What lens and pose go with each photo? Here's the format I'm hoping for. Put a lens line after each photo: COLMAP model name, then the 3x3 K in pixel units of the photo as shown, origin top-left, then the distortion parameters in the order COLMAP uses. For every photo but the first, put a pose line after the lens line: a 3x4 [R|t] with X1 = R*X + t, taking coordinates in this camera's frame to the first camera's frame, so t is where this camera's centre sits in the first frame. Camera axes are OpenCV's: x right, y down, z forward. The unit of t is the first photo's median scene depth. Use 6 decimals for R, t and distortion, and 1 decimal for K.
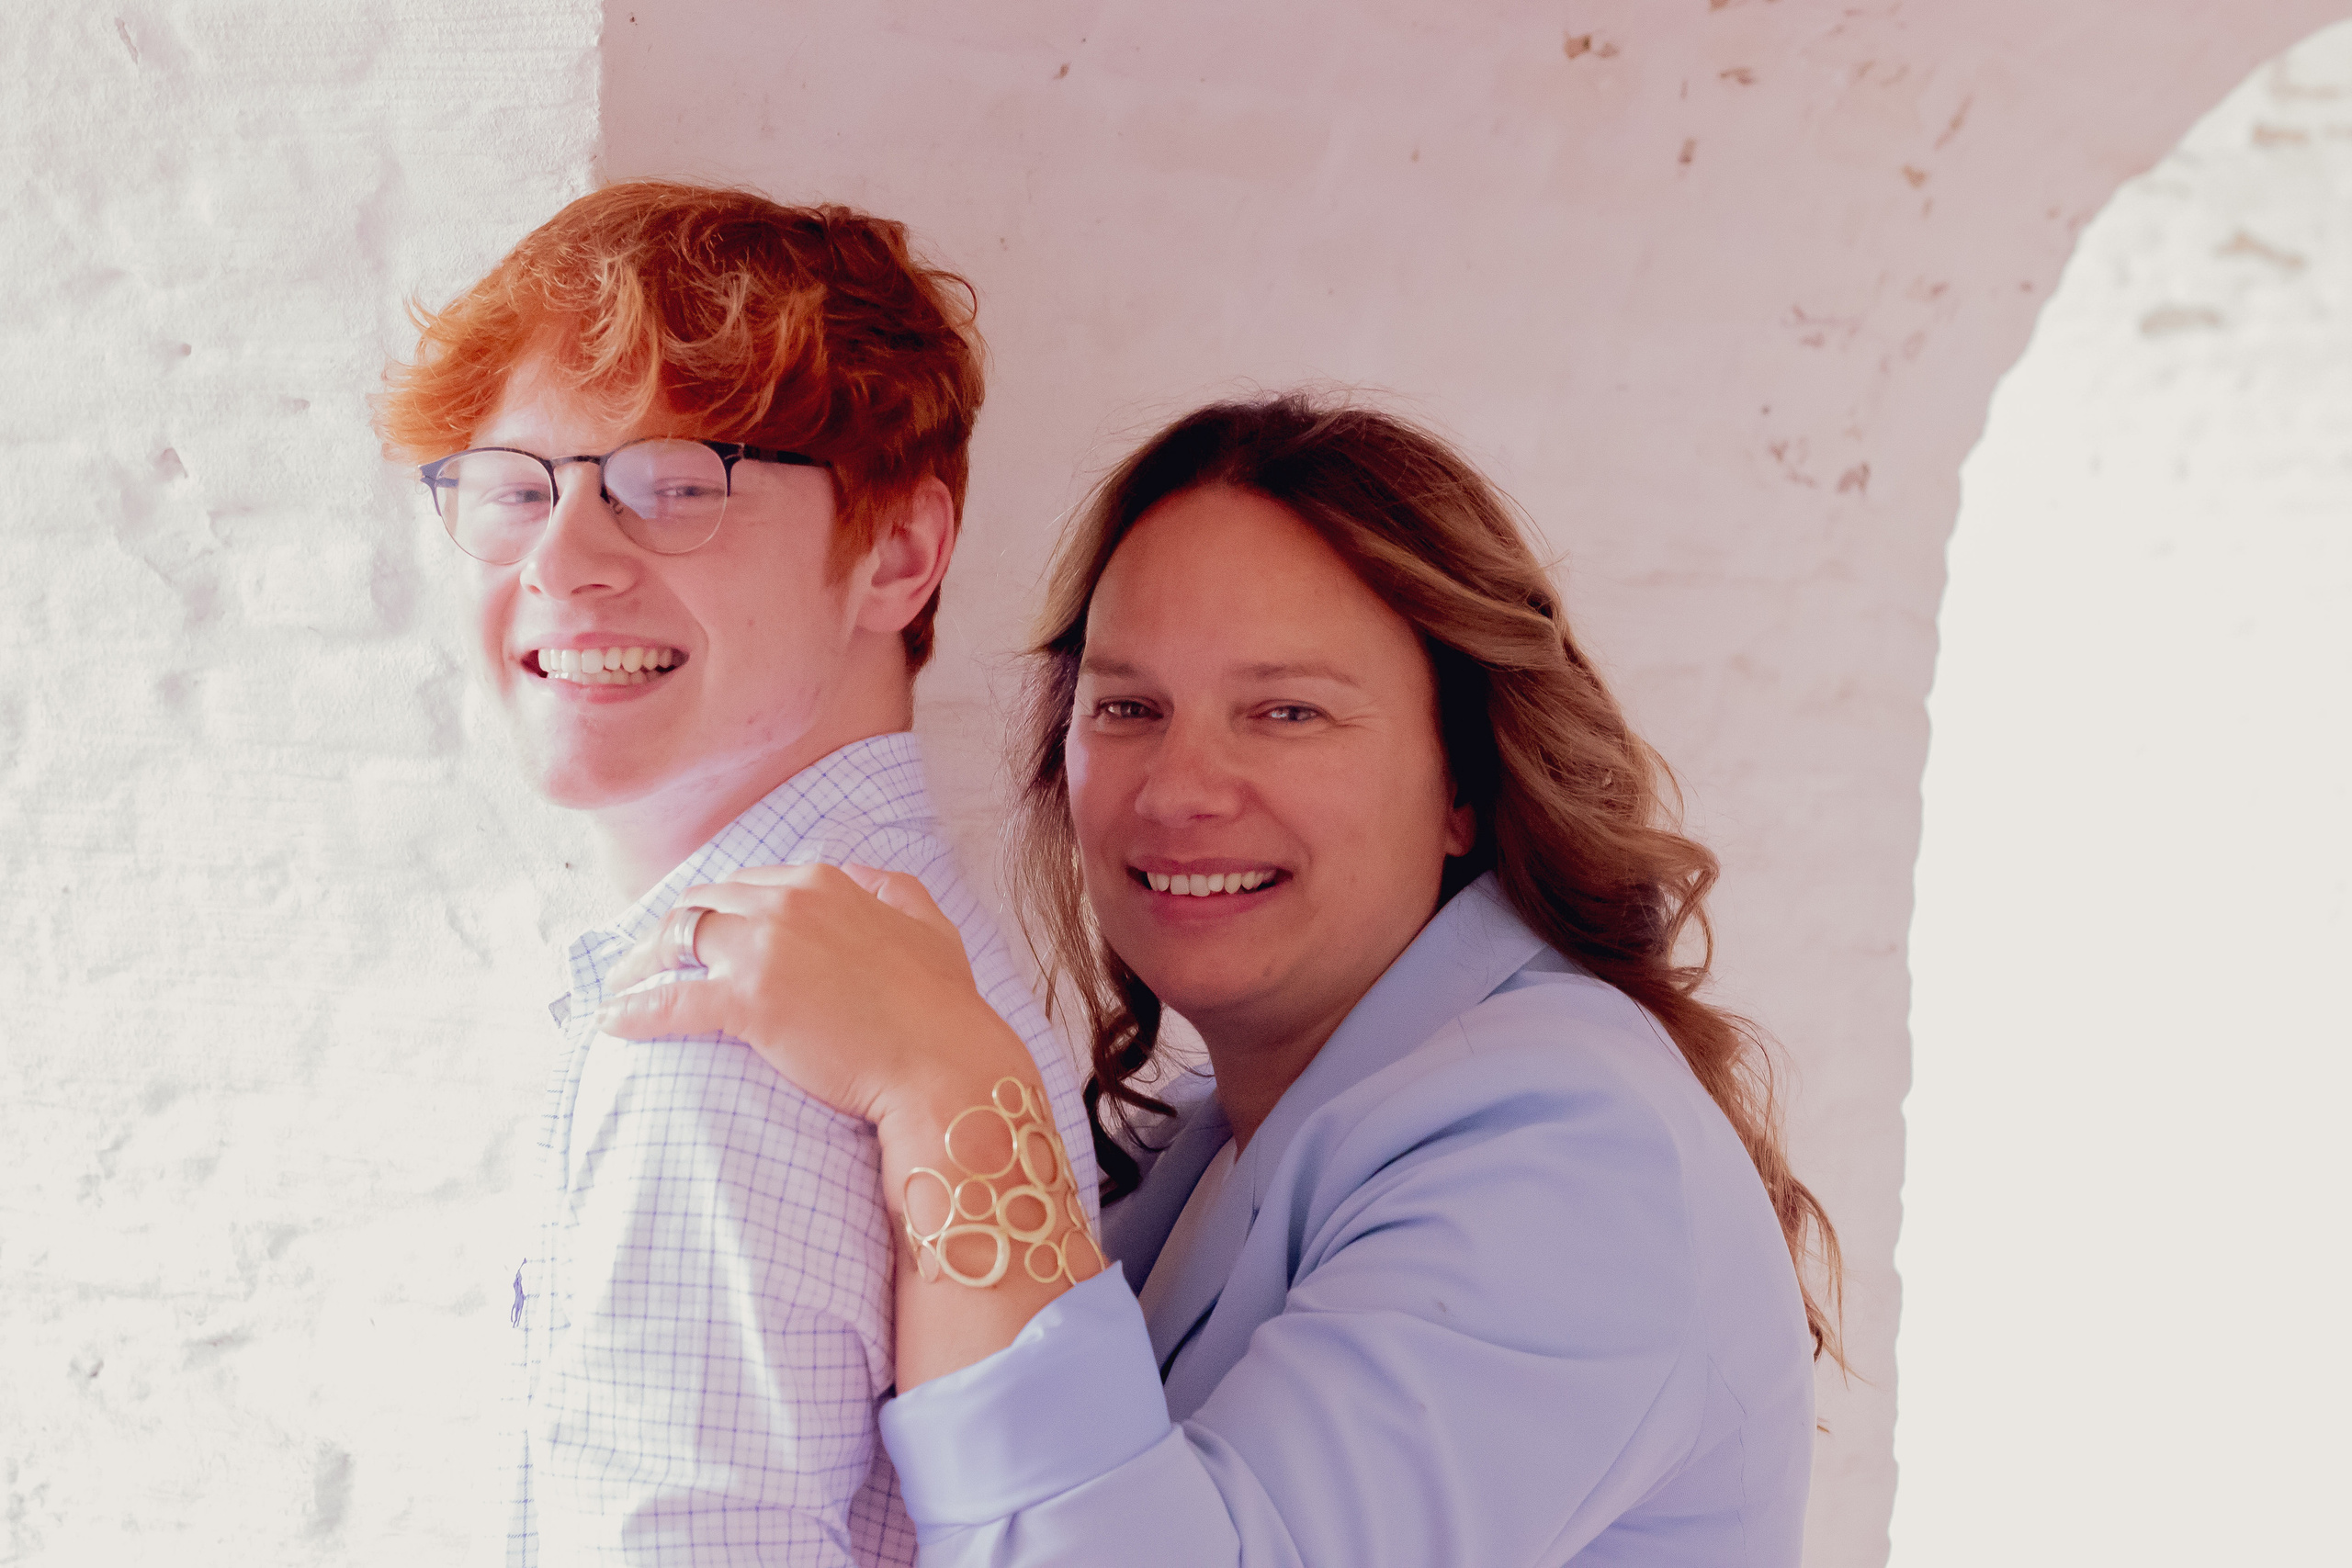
lens RADIAL K [[5574.6, 0, 1175.1], [0, 5574.6, 783.7], [0, 0, 1]] dist [-0.106031, 0.000000]
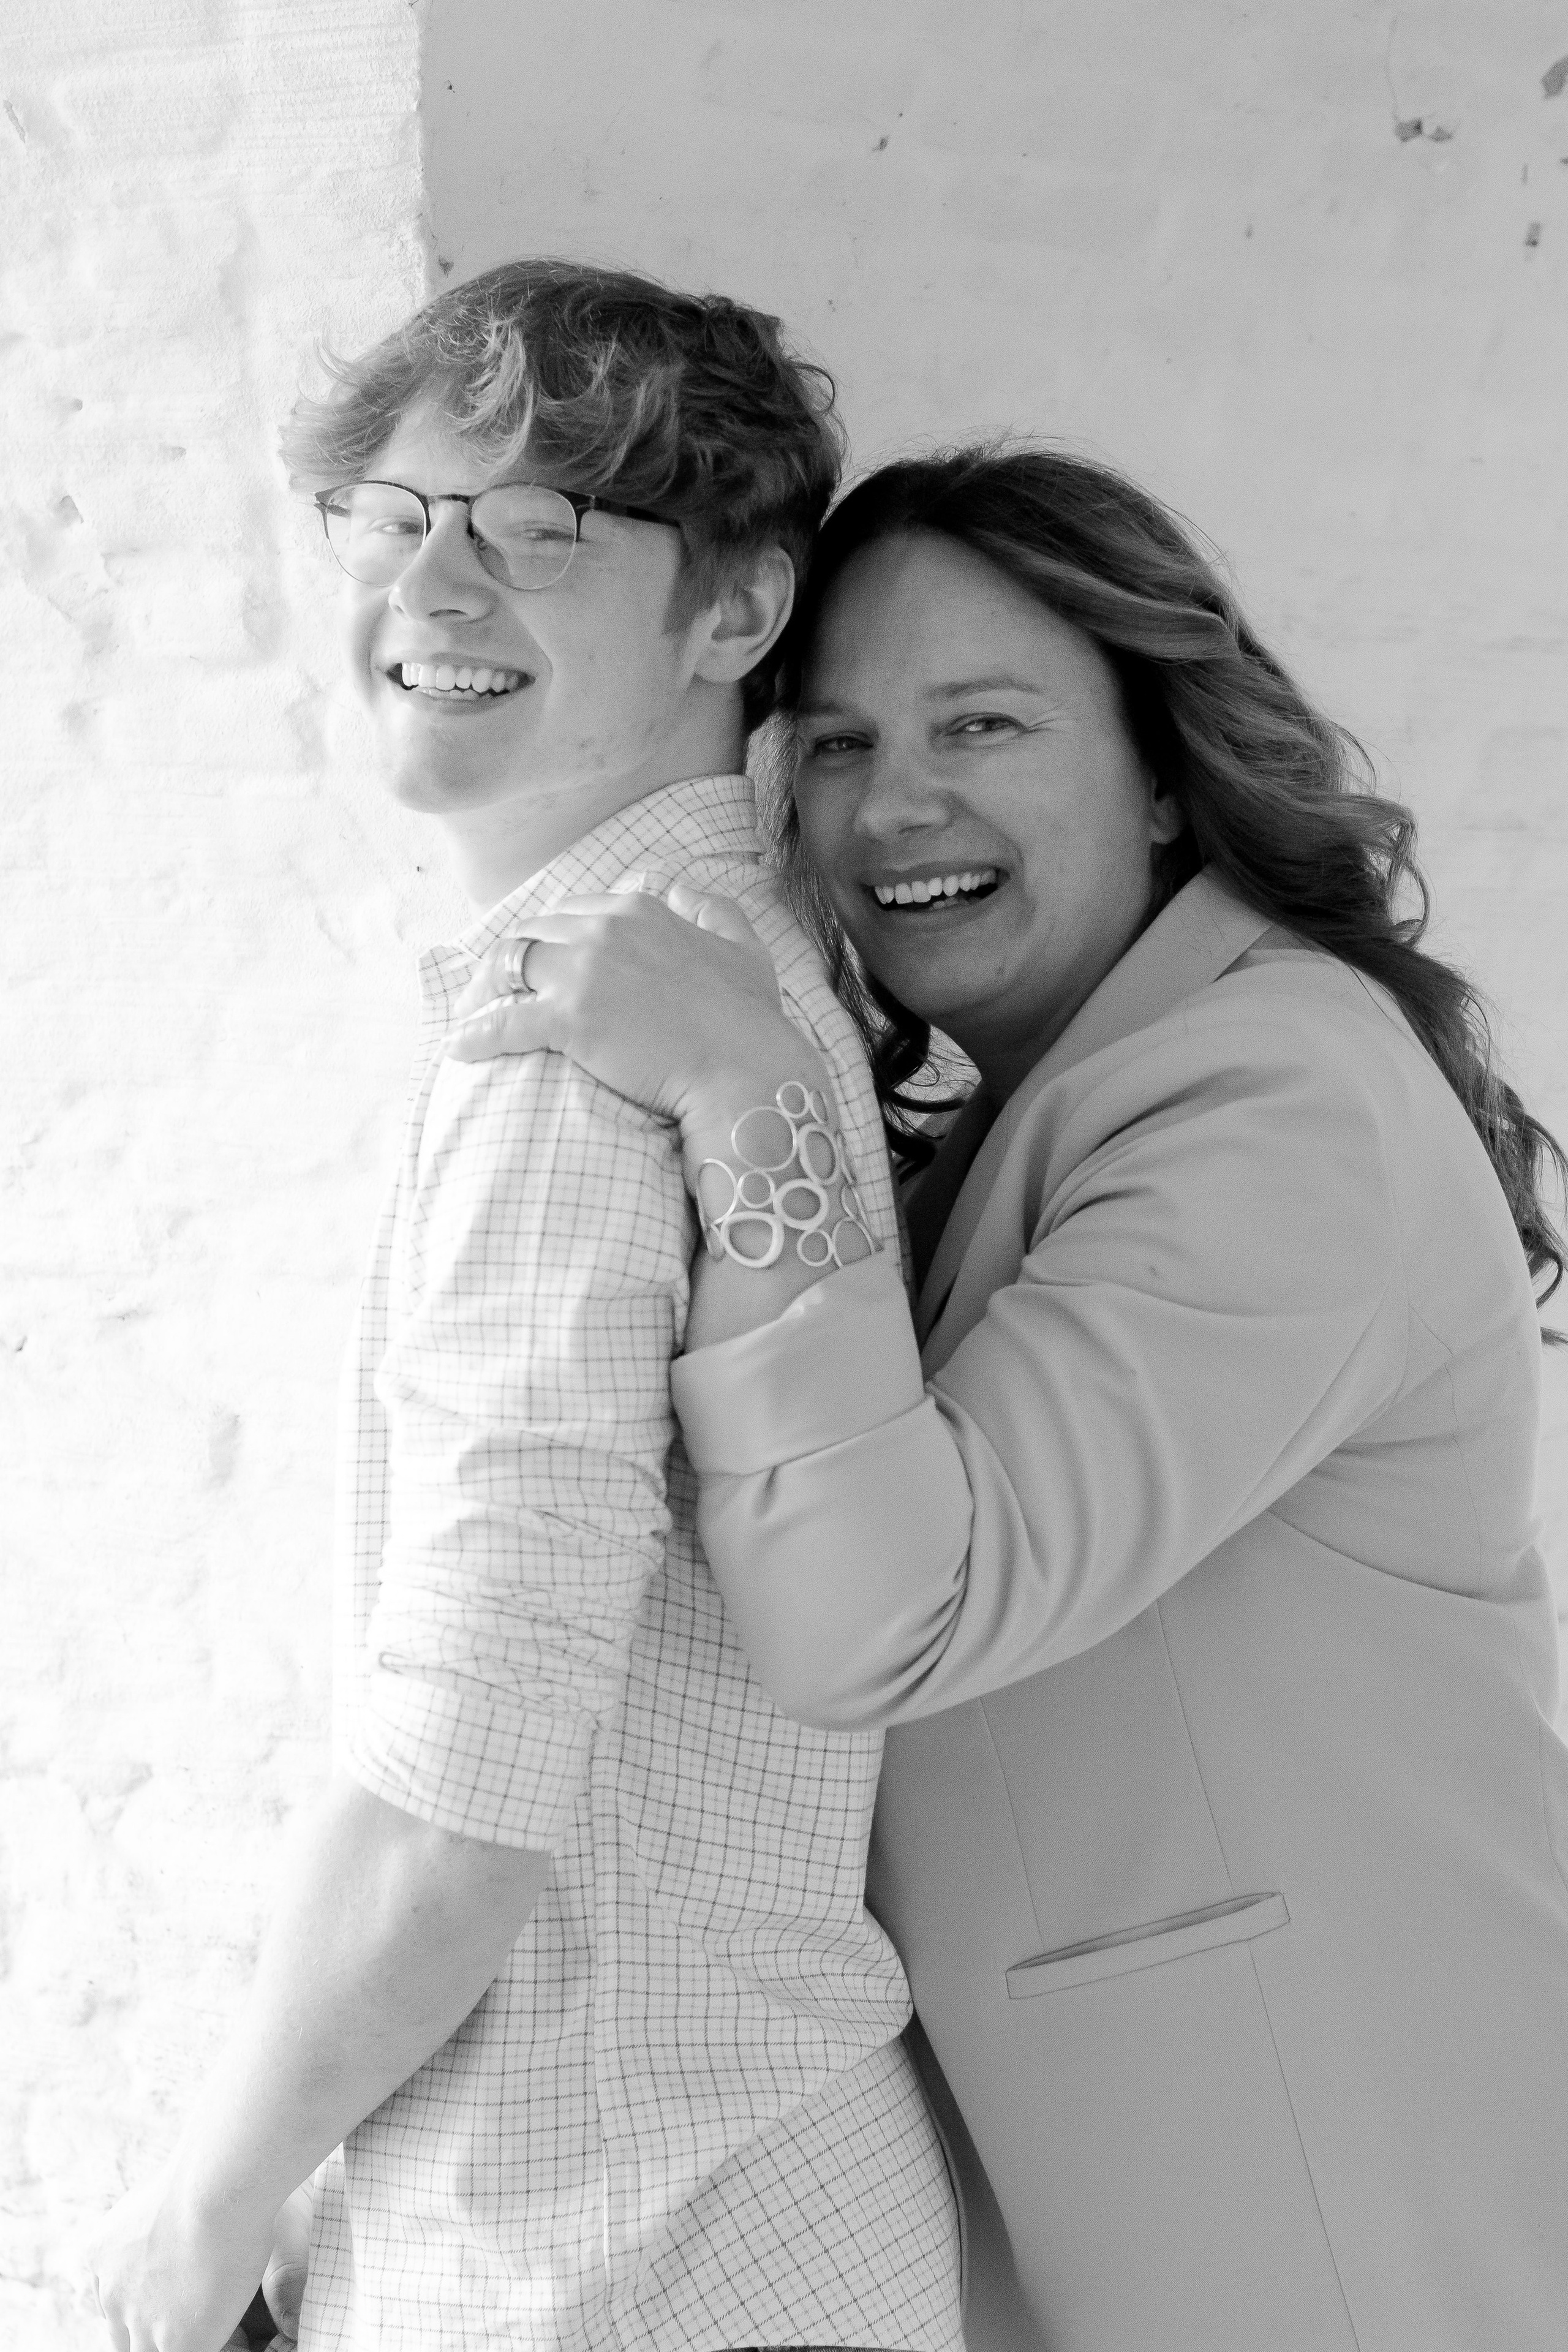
lens RADIAL K [[5575.2, 0, 789.7], [0, 5575.2, 1171.4], [0, 0, 1]] dist [-0.106031, 0.000000]
pose [[0.994569, 0.002153, -0.104061, 0.076963], [0.001046, 0.999529, 0.030676, 0.039956], [0.104078, -0.030618, 0.994098, -0.087104]]
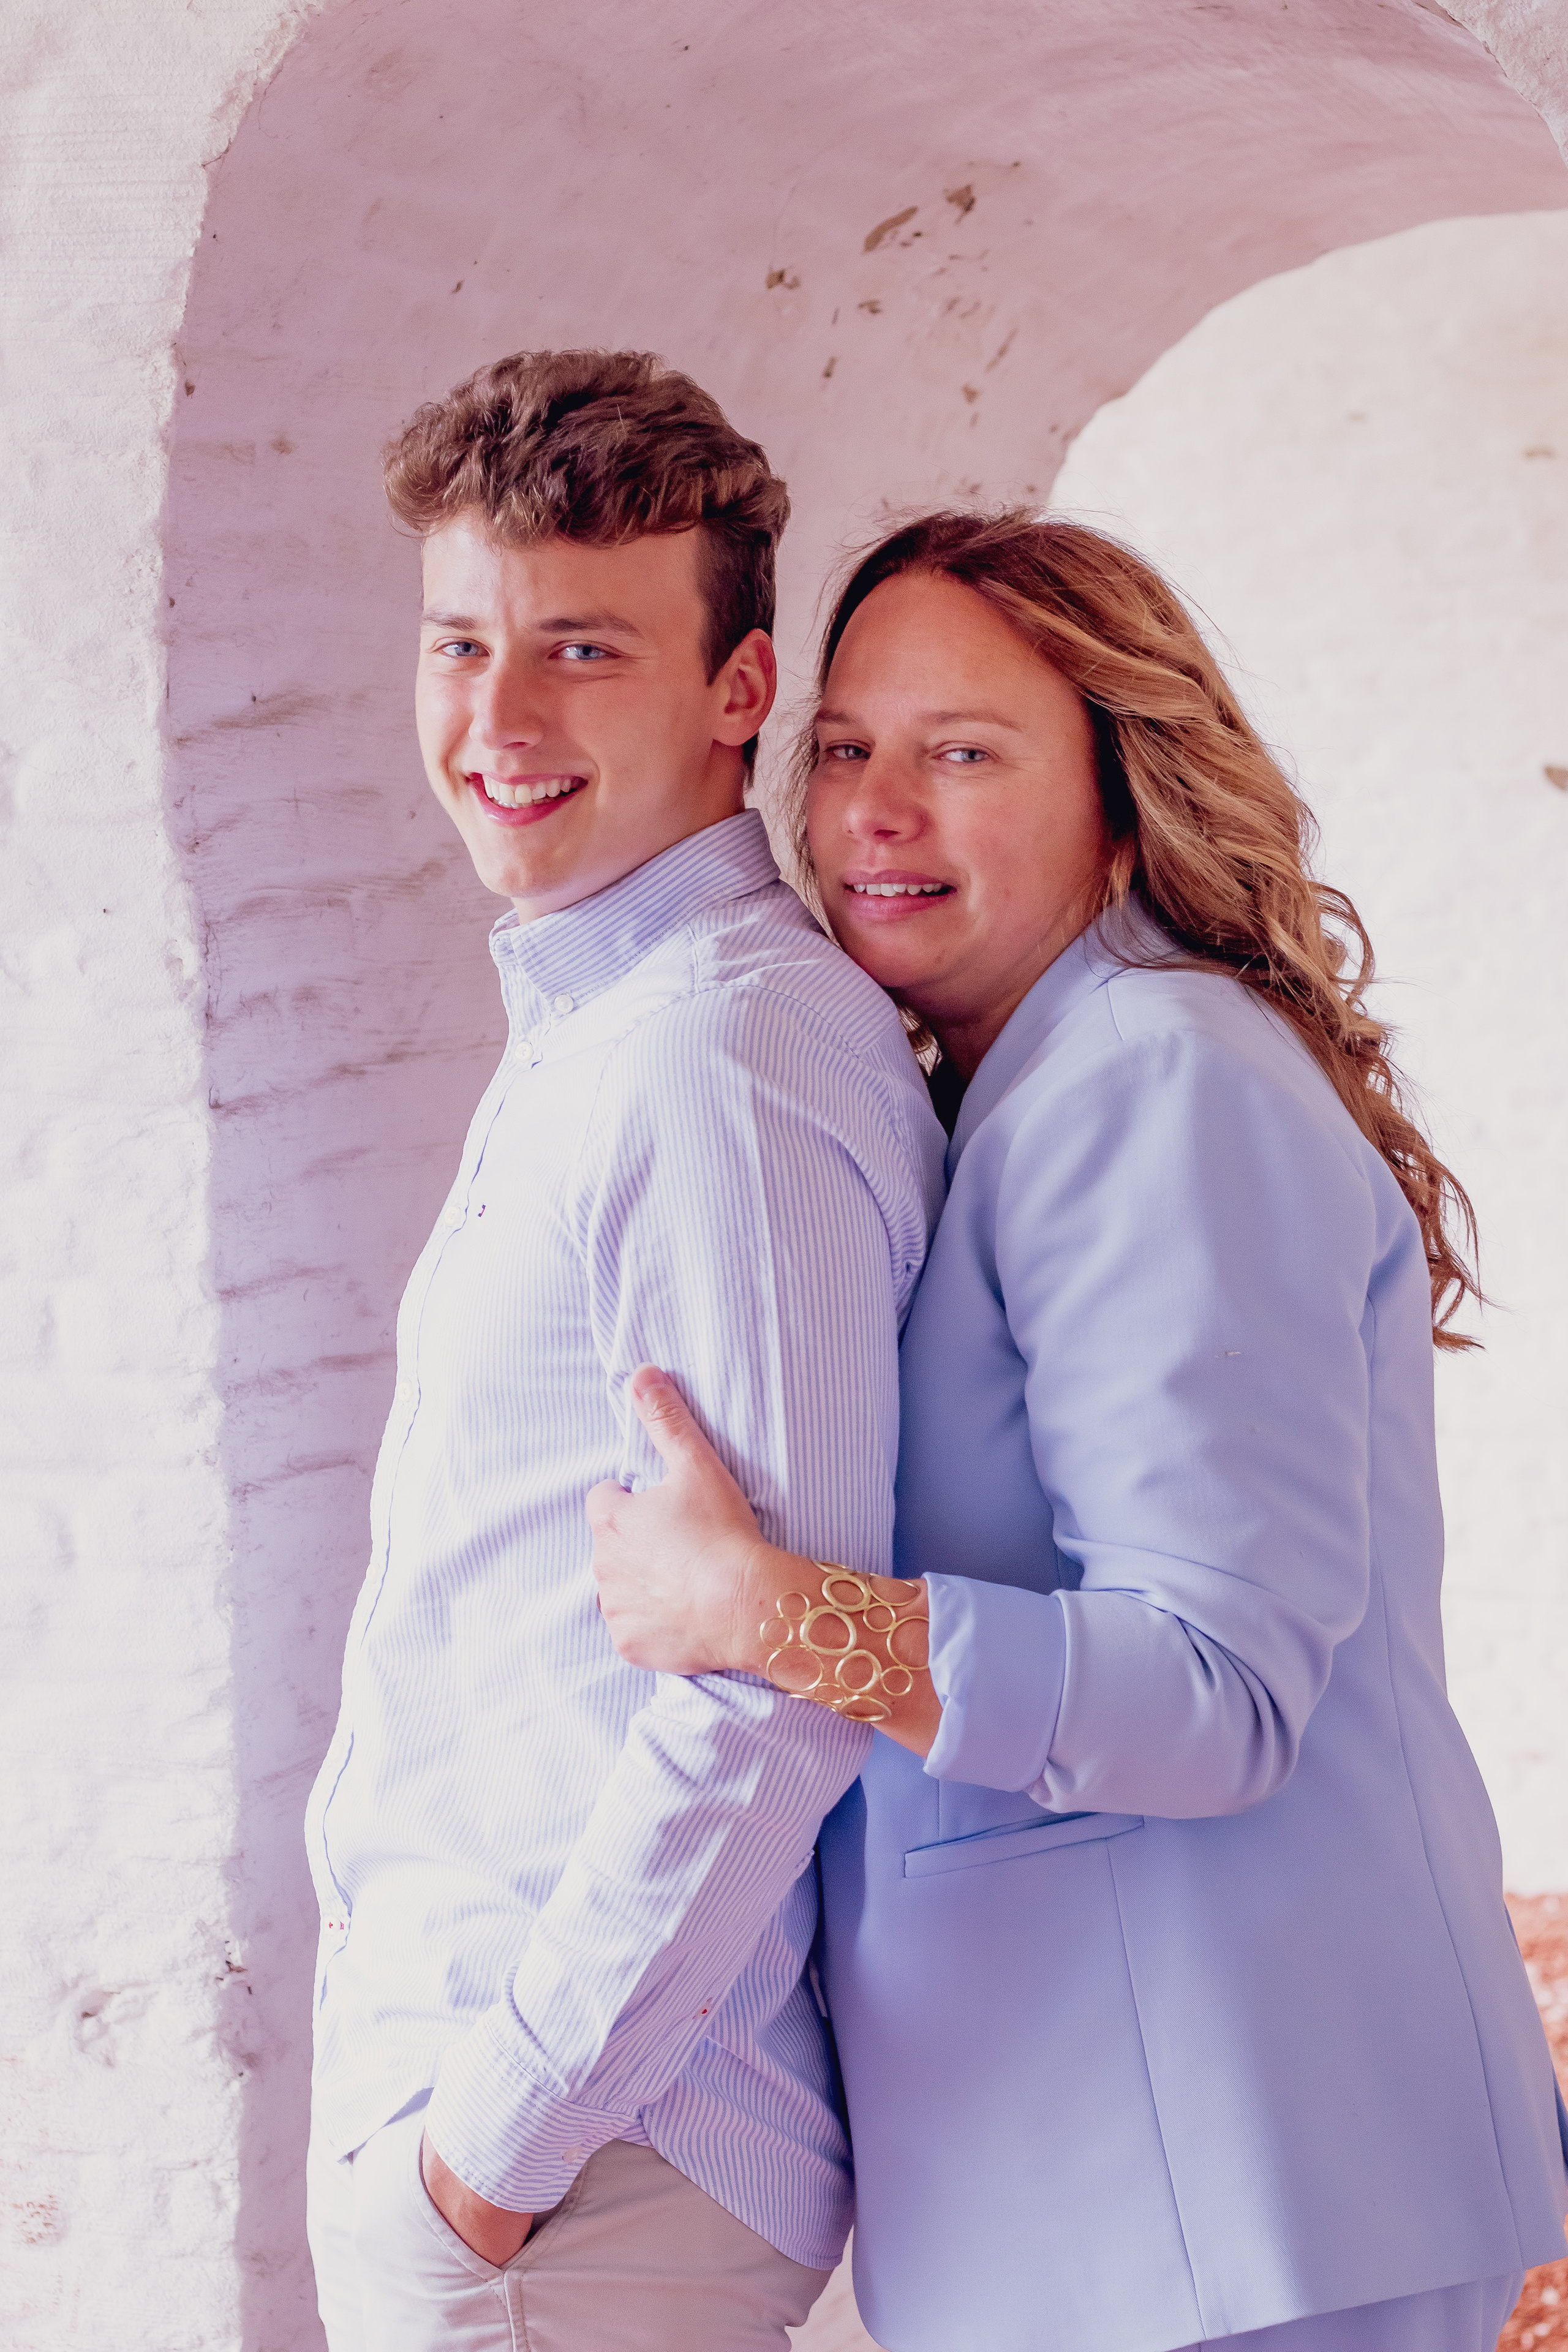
lens RADIAL K [[5575.2, 0, 795.4], [0, 5575.2, 1184.9], [0, 0, 1]] dist [-0.106031, 0.000000]
pose [[0.979485, -0.012448, 0.201131, -0.205751], [0.007660, 0.999669, 0.024567, 0.045736], [-0.201370, -0.022523, 0.979256, -0.257210]]
